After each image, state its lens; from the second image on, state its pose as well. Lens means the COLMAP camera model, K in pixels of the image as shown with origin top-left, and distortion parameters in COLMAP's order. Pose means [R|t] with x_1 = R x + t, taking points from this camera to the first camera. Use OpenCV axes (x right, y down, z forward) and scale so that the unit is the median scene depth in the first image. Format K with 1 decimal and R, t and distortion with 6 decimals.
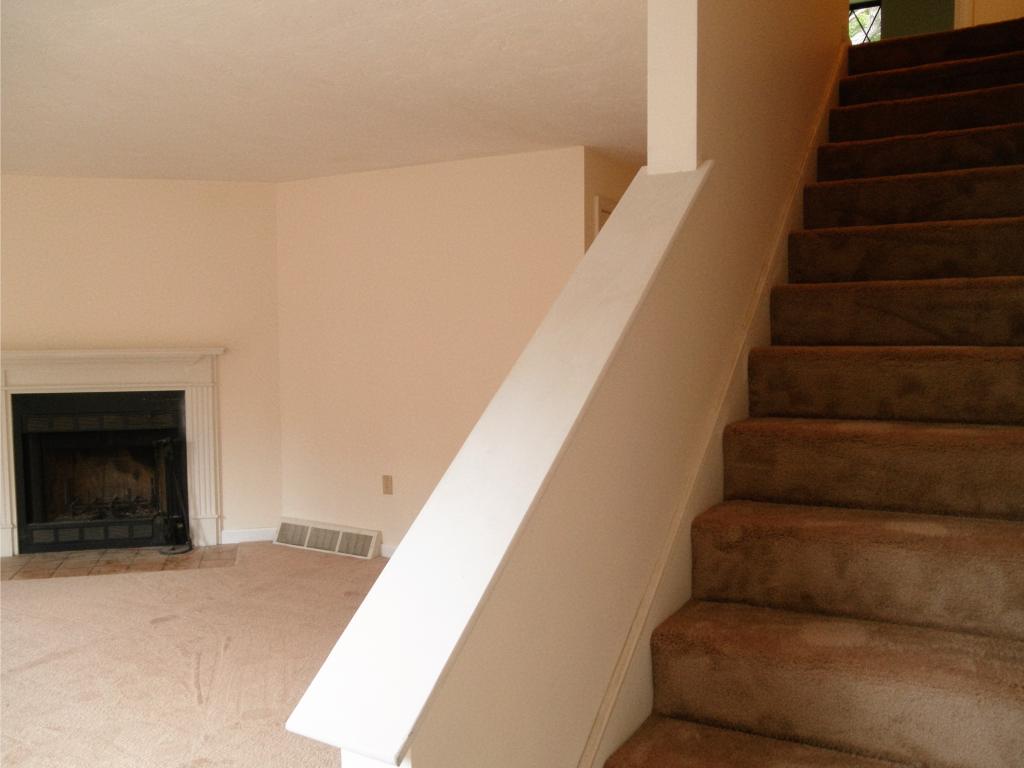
lens RADIAL K [[838.1, 0, 512.0], [0, 838.1, 384.0], [0, 0, 1]] dist [-0.124605, 0.101638]
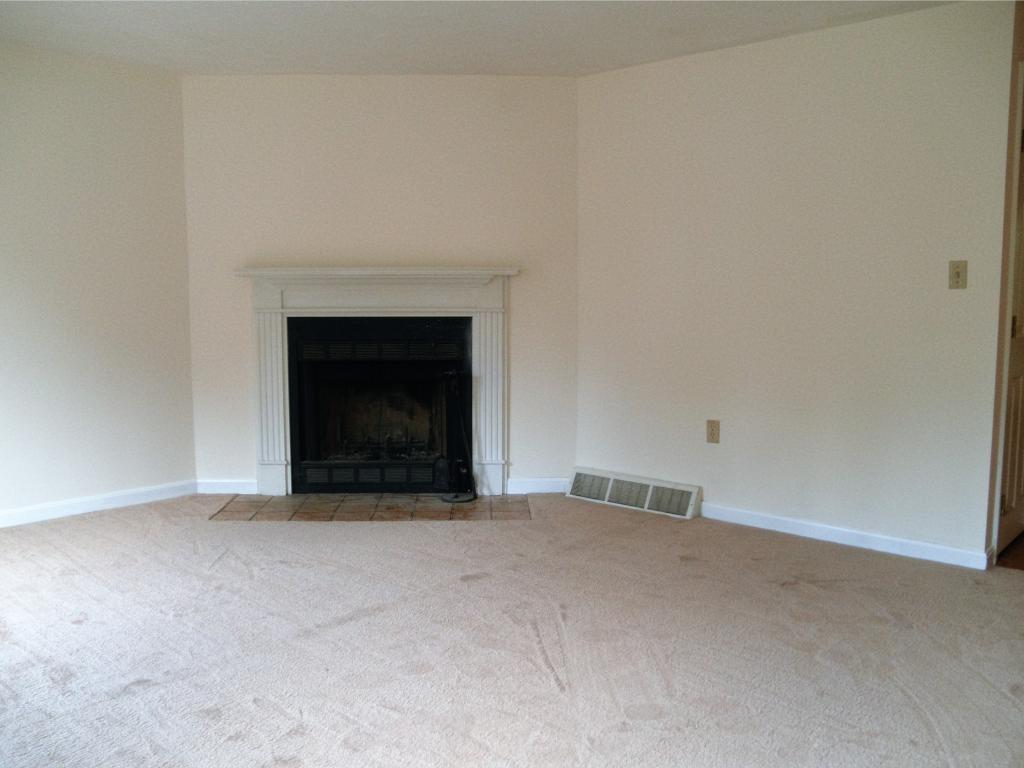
lens RADIAL K [[838.1, 0, 512.0], [0, 838.1, 384.0], [0, 0, 1]] dist [-0.124605, 0.101638]
pose [[0.974268, 0.026830, -0.223789, -0.159029], [-0.018689, 0.999087, 0.038416, 0.045312], [0.224615, -0.033246, 0.973880, 0.146362]]
